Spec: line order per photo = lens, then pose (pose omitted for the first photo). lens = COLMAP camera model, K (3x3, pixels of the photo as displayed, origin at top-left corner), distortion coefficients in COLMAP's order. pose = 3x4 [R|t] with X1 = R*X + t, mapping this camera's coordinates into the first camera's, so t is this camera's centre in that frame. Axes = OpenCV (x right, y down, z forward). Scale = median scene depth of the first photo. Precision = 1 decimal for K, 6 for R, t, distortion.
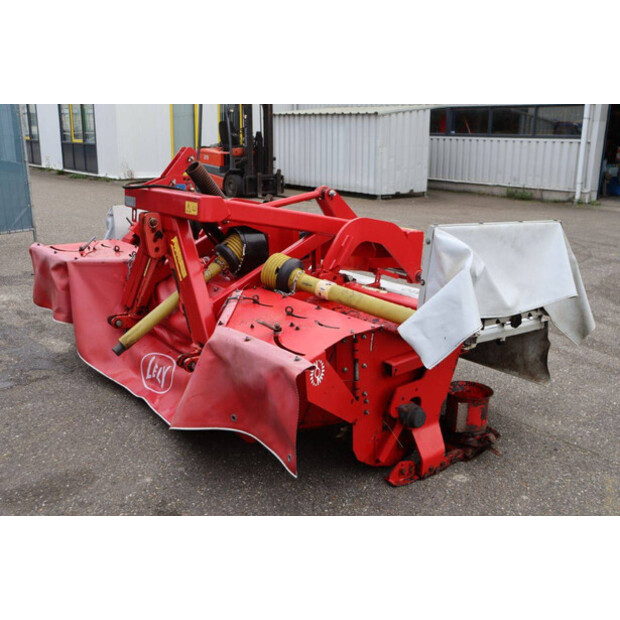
lens RADIAL K [[652.8, 0, 310.0], [0, 652.8, 310.0], [0, 0, 1]] dist [-0.016222, 0.001835]
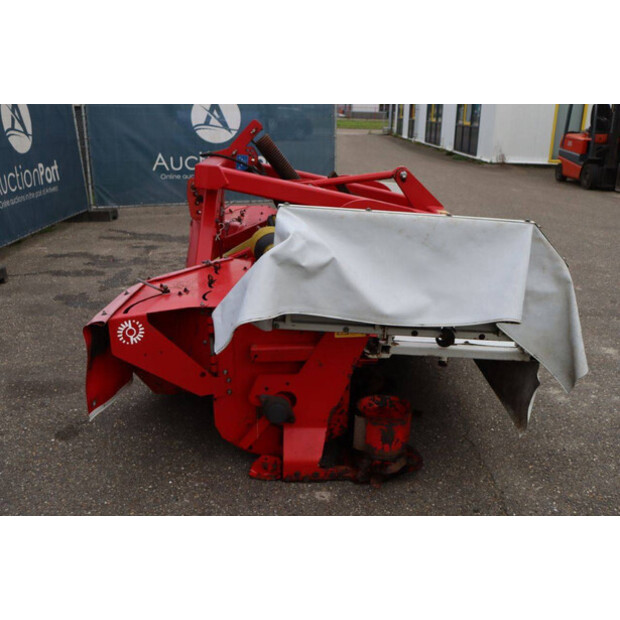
lens RADIAL K [[652.8, 0, 310.0], [0, 652.8, 310.0], [0, 0, 1]] dist [-0.016222, 0.001835]
pose [[0.806100, 0.182888, -0.562809, 0.586660], [-0.170635, 0.982486, 0.074868, -0.046512], [0.566645, 0.035684, 0.823189, 0.219465]]
